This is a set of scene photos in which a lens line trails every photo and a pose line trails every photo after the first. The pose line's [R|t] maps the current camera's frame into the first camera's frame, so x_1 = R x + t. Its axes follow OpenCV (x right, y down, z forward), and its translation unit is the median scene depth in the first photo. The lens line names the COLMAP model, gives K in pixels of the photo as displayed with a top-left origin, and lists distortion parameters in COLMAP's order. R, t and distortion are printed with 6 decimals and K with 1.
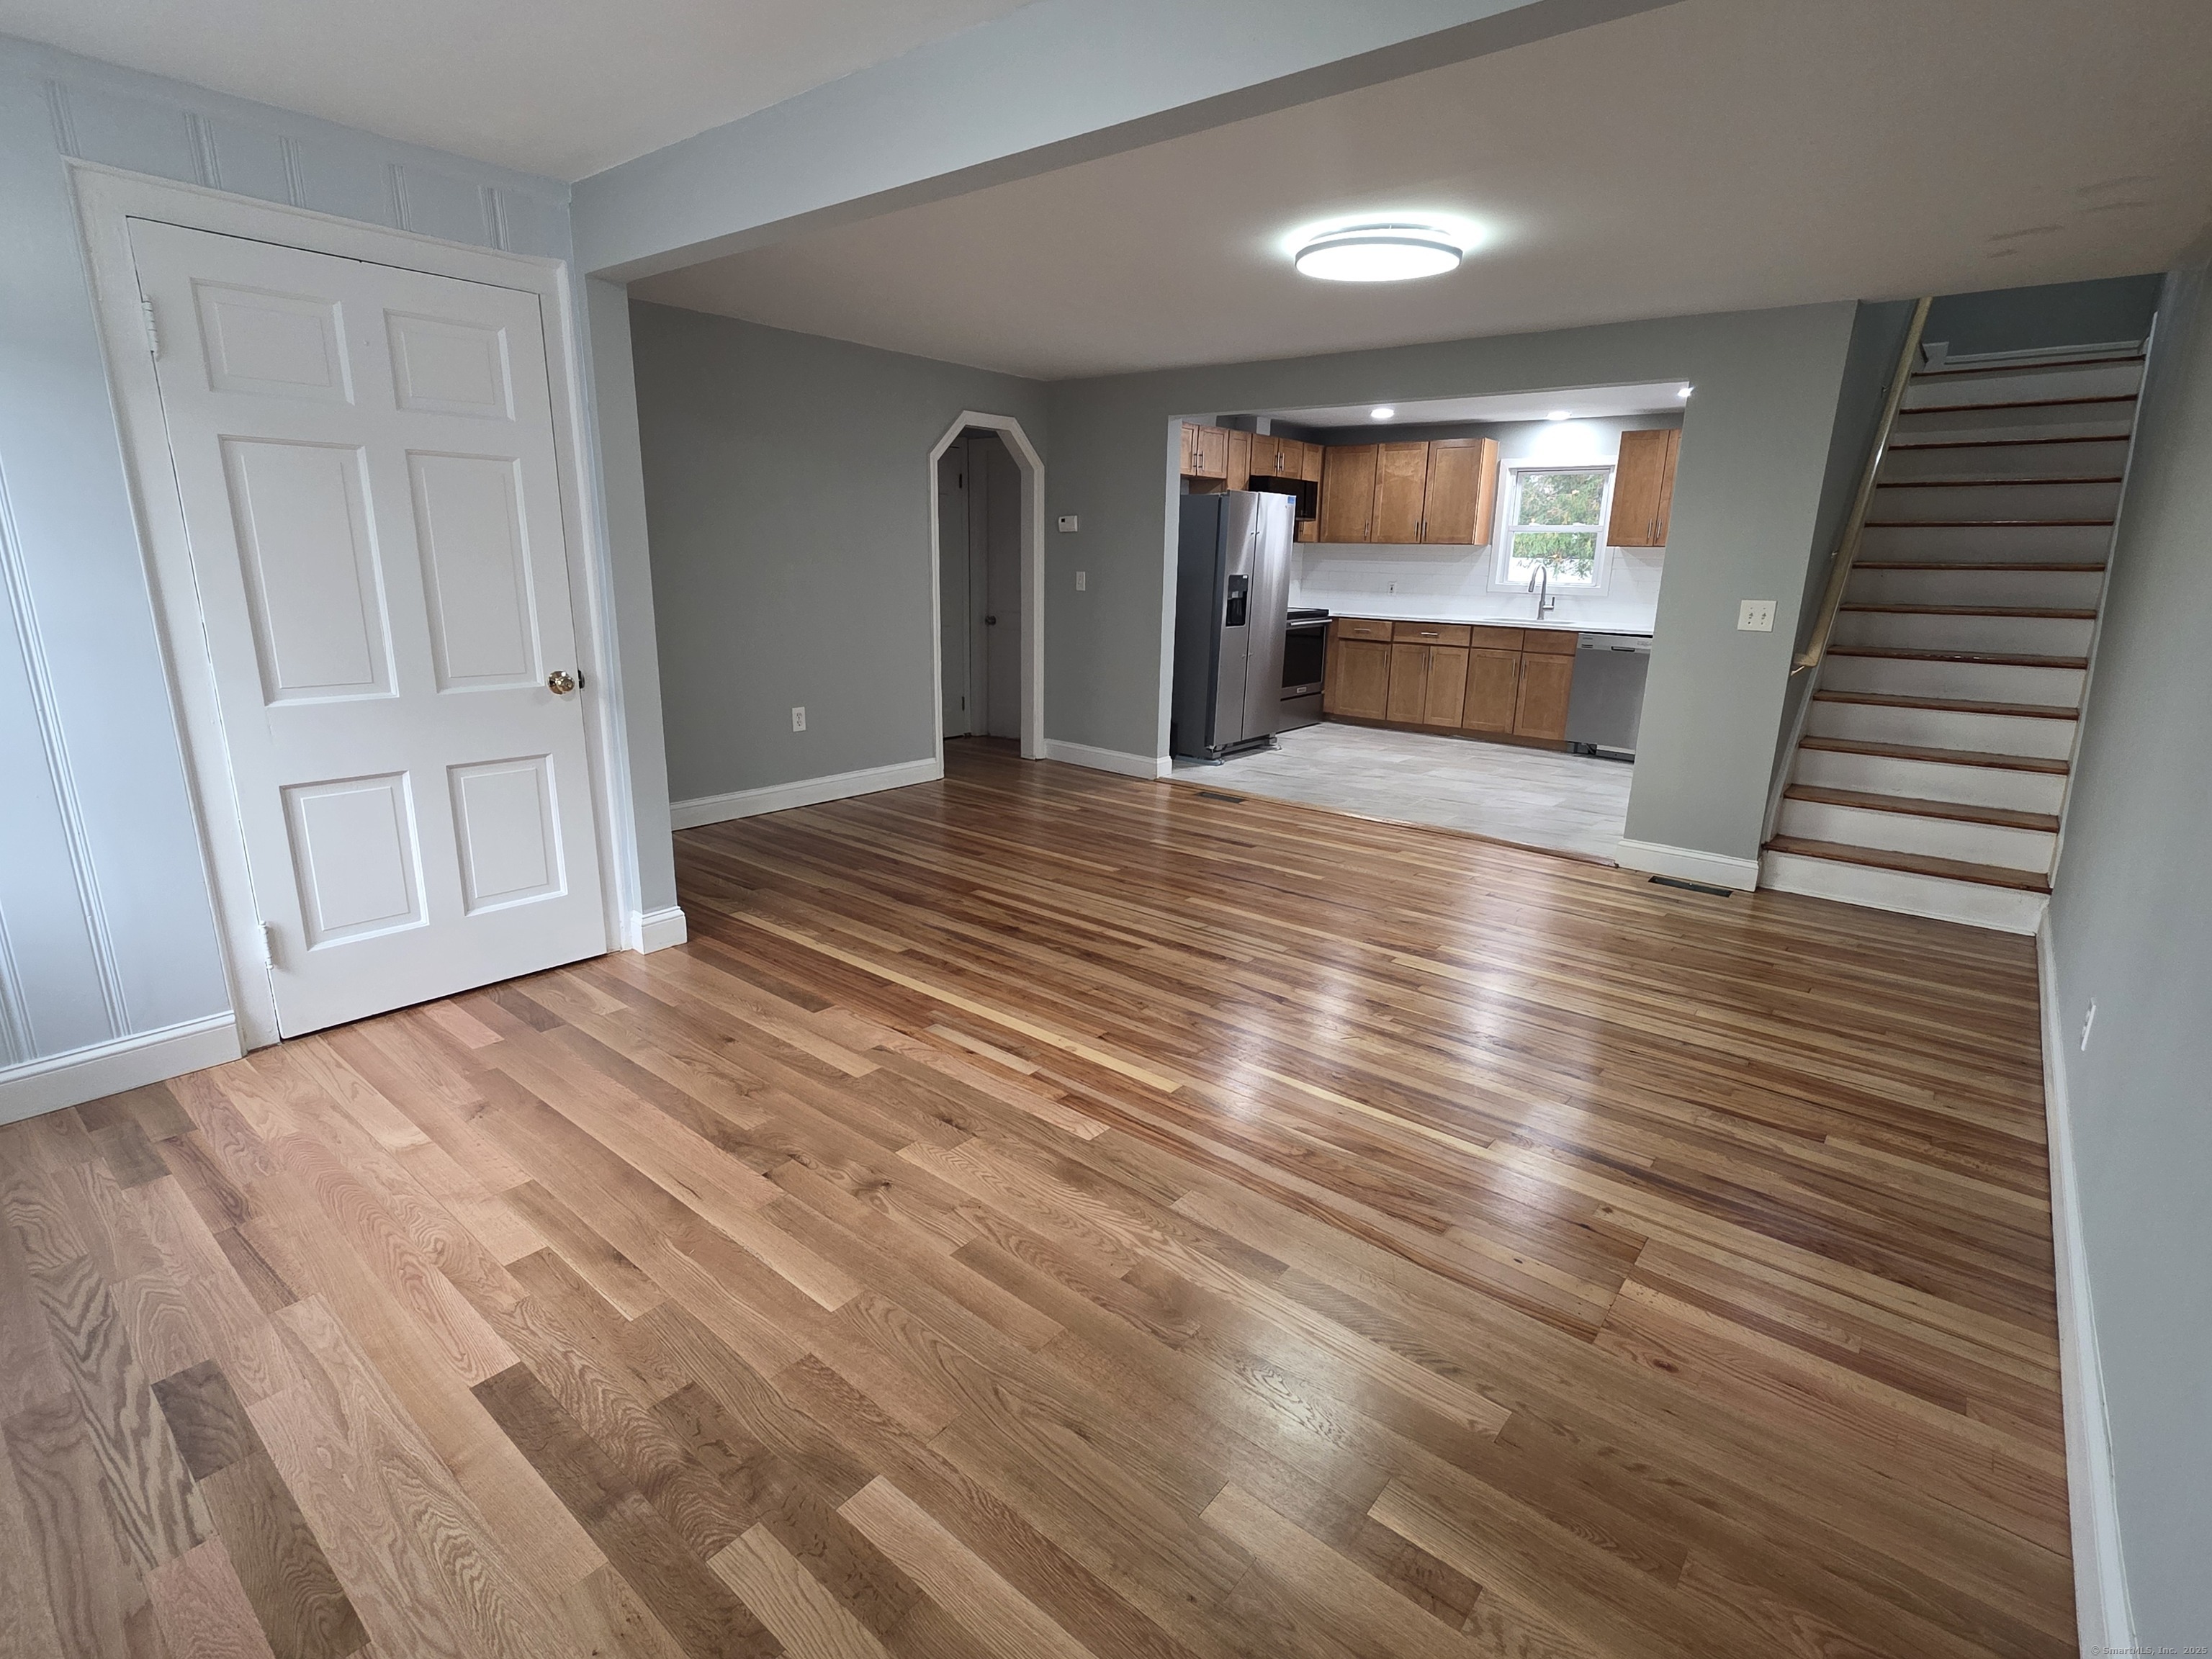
lens RADIAL K [[1069.0, 0, 1102.6], [0, 1069.0, 813.1], [0, 0, 1]] dist [0.001284, 0.001705]
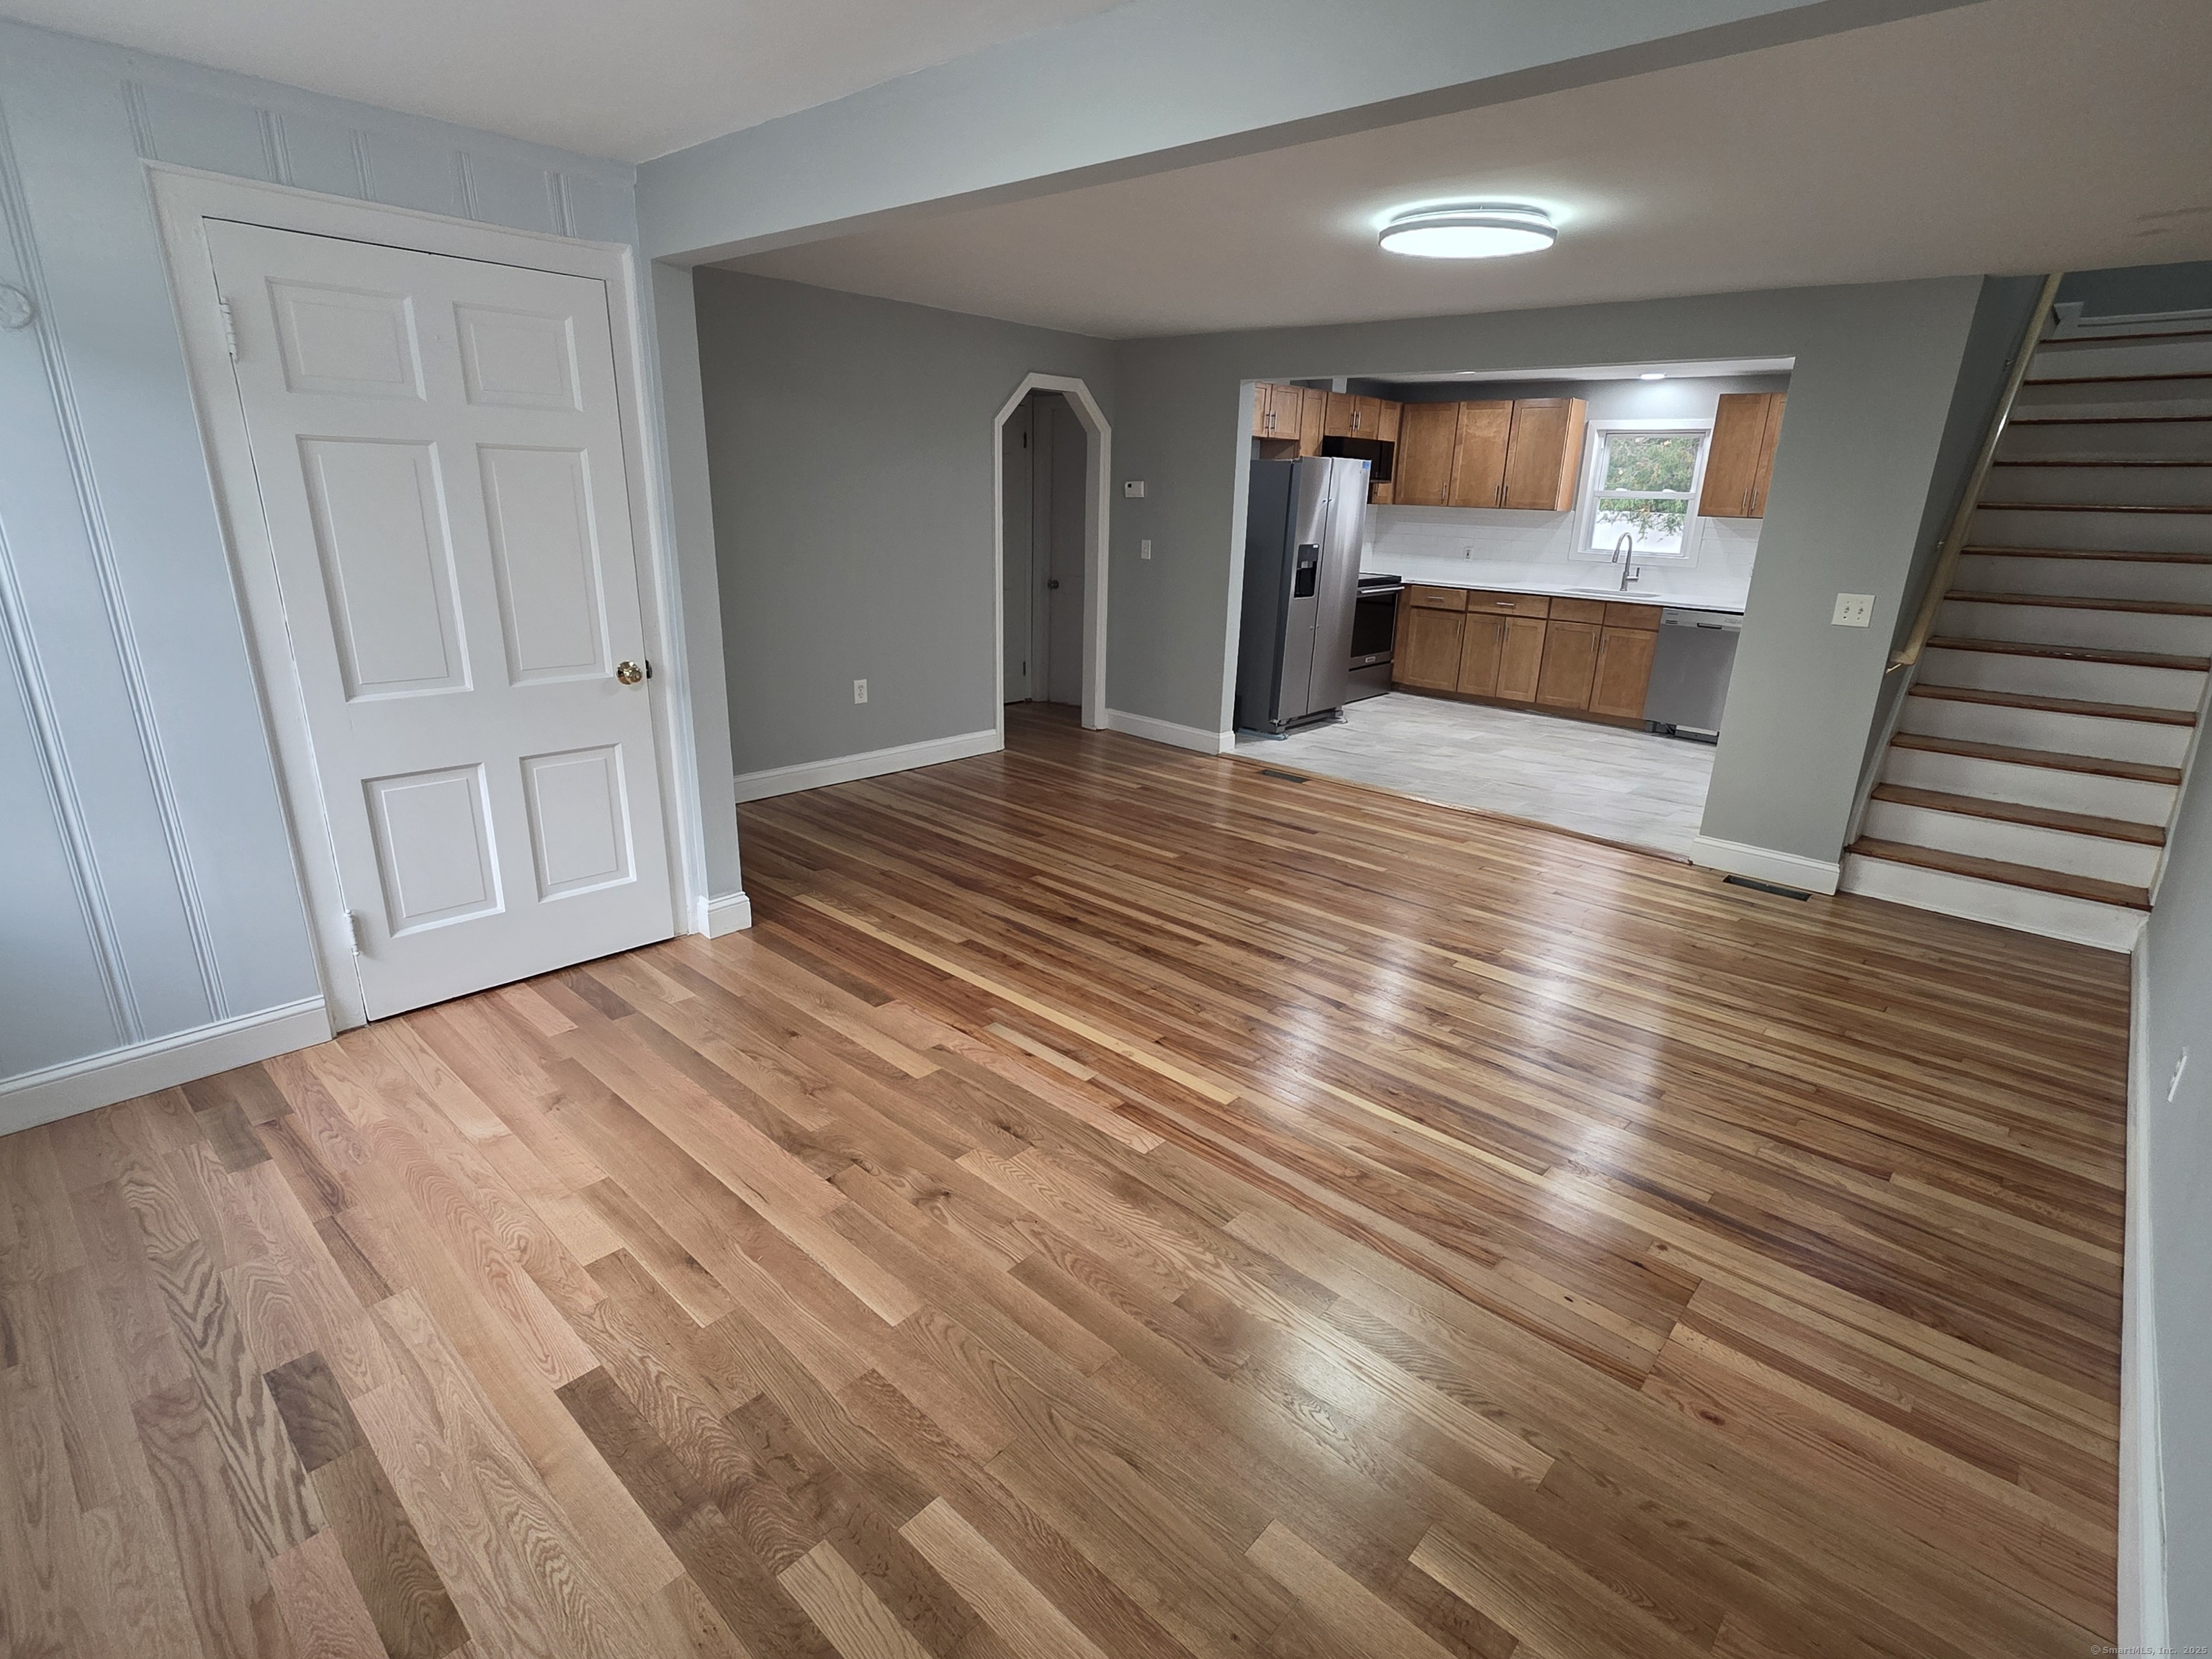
lens RADIAL K [[1082.1, 0, 1115.9], [0, 1082.1, 823.3], [0, 0, 1]] dist [0.001362, 0.001779]
pose [[0.998891, 0.022915, -0.041123, -0.003013], [-0.020435, 0.998005, 0.059734, -0.044576], [0.042409, -0.058827, 0.997367, -0.004485]]
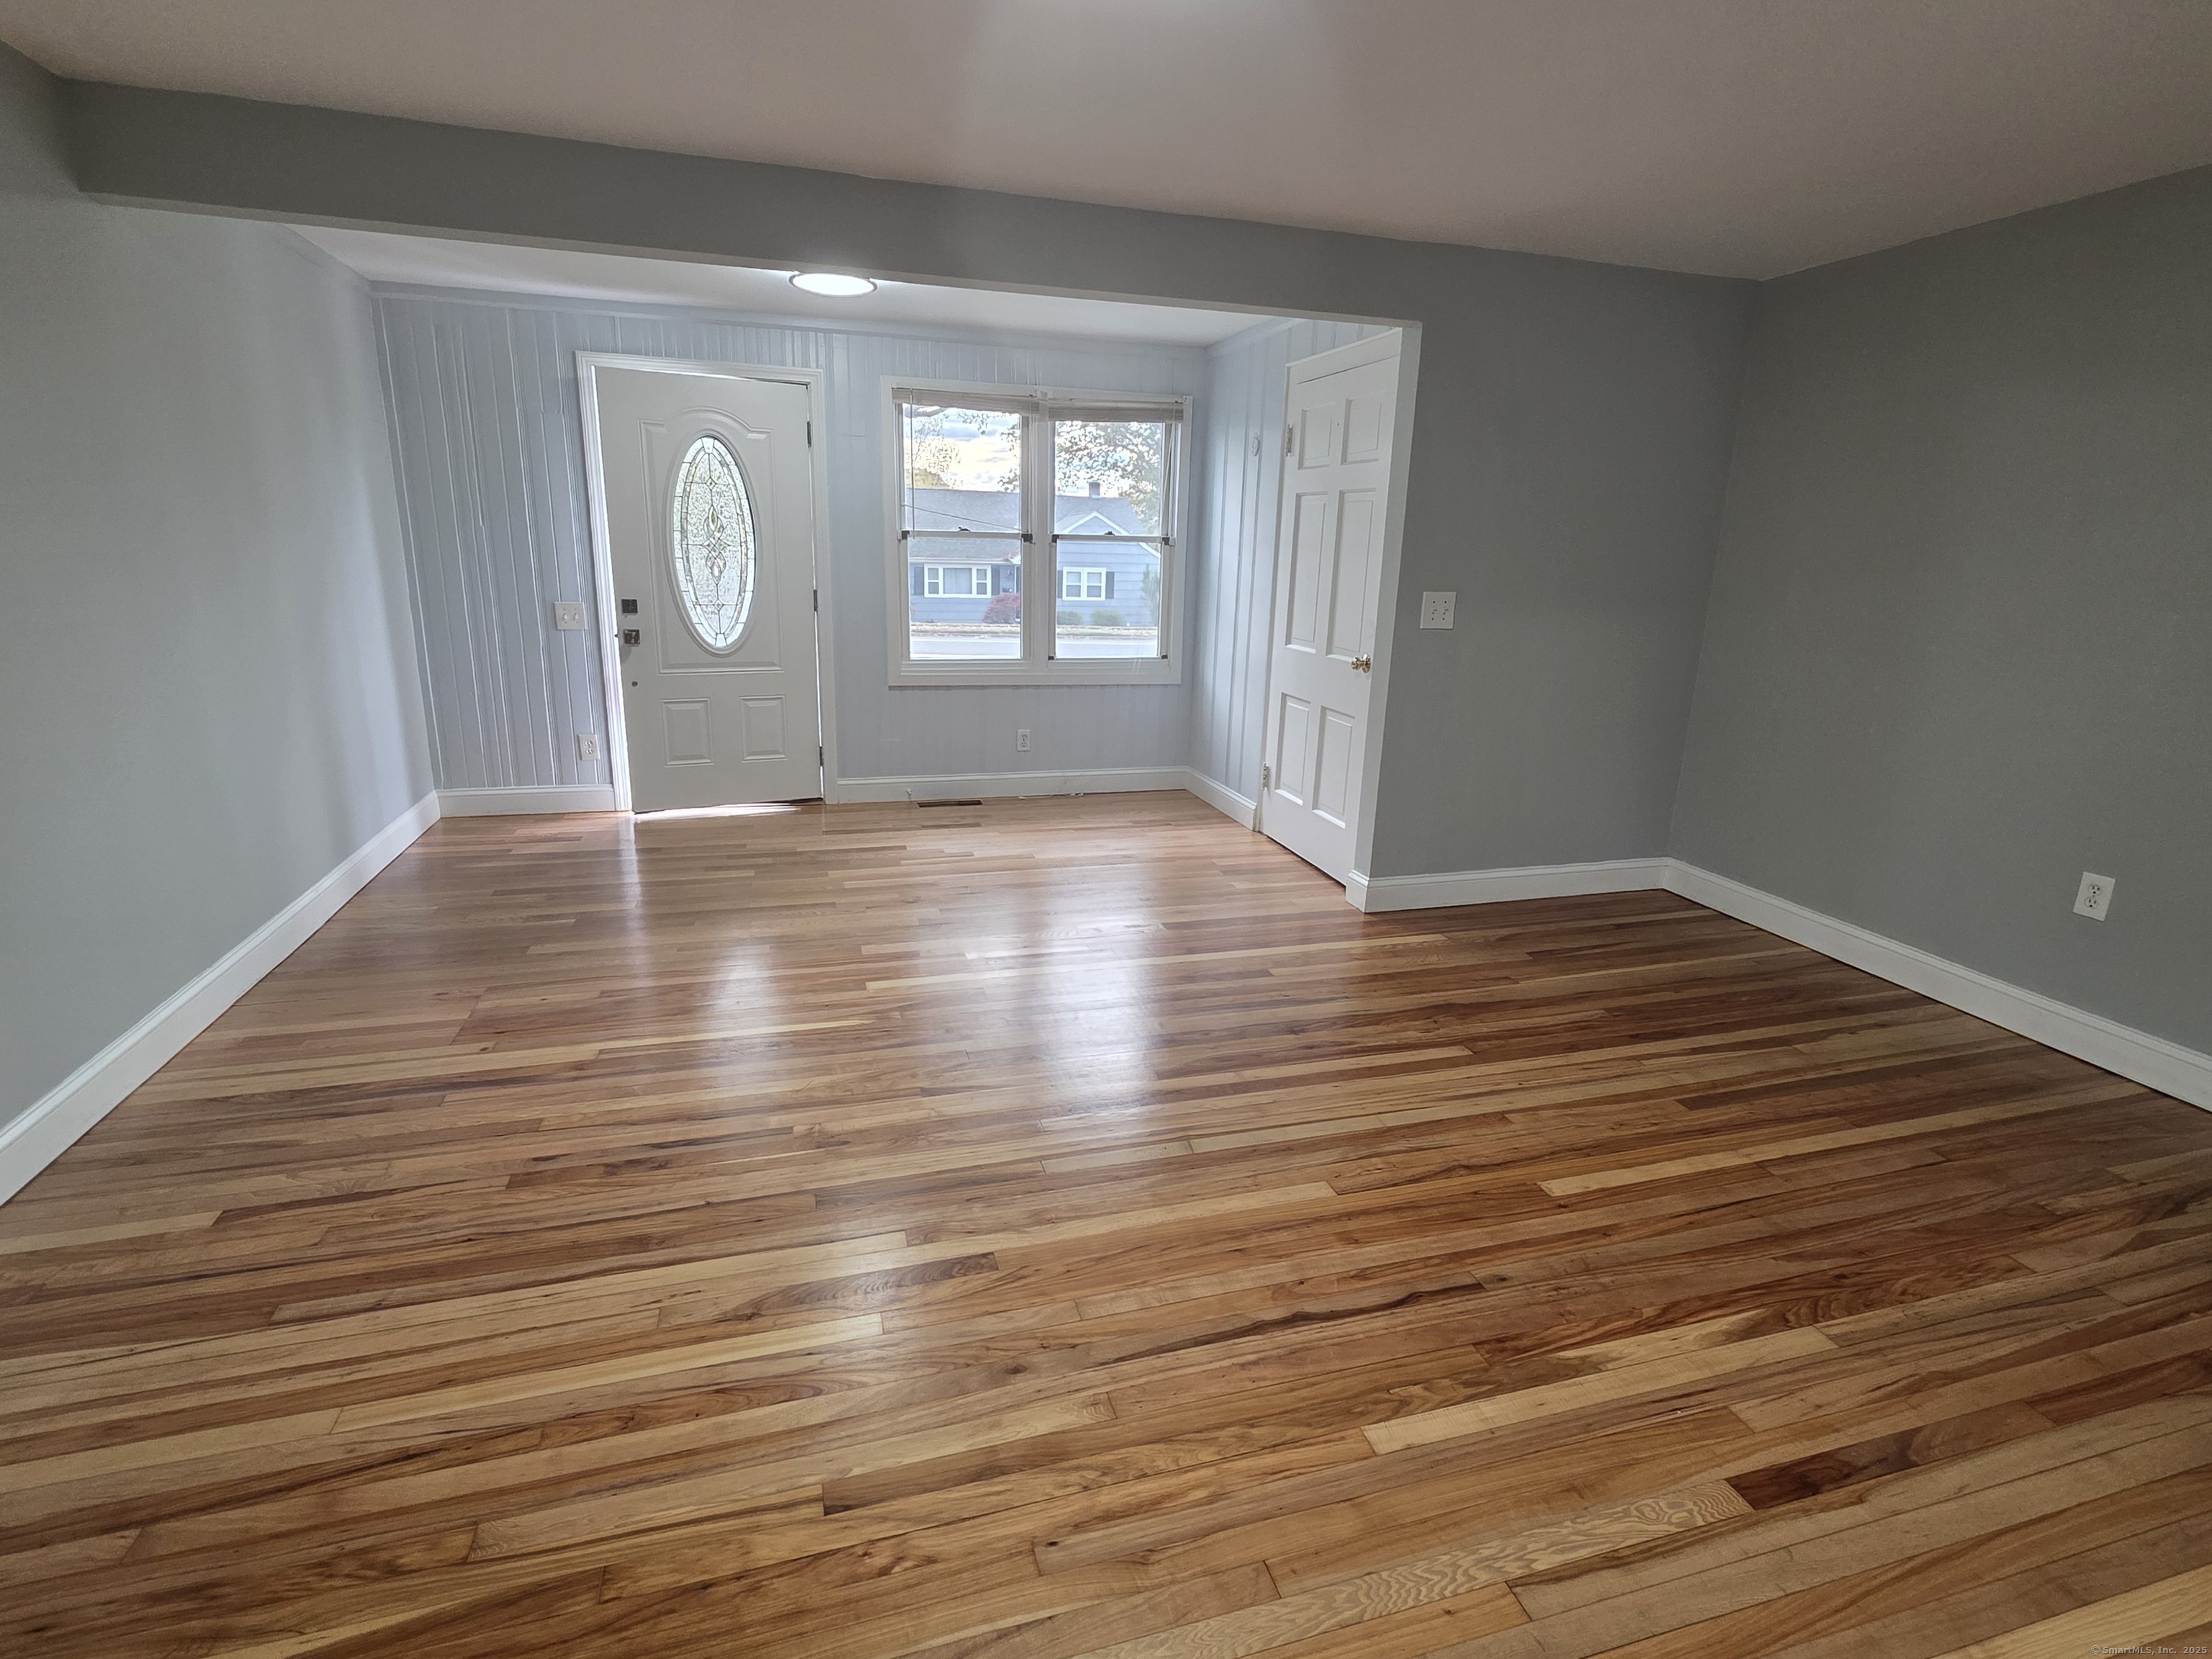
lens RADIAL K [[1082.1, 0, 1115.9], [0, 1082.1, 823.3], [0, 0, 1]] dist [0.001362, 0.001779]
pose [[-0.553452, 0.173326, -0.814646, 0.624162], [-0.239038, 0.903902, 0.354714, -0.287423], [0.797842, 0.391049, -0.458835, 1.228835]]
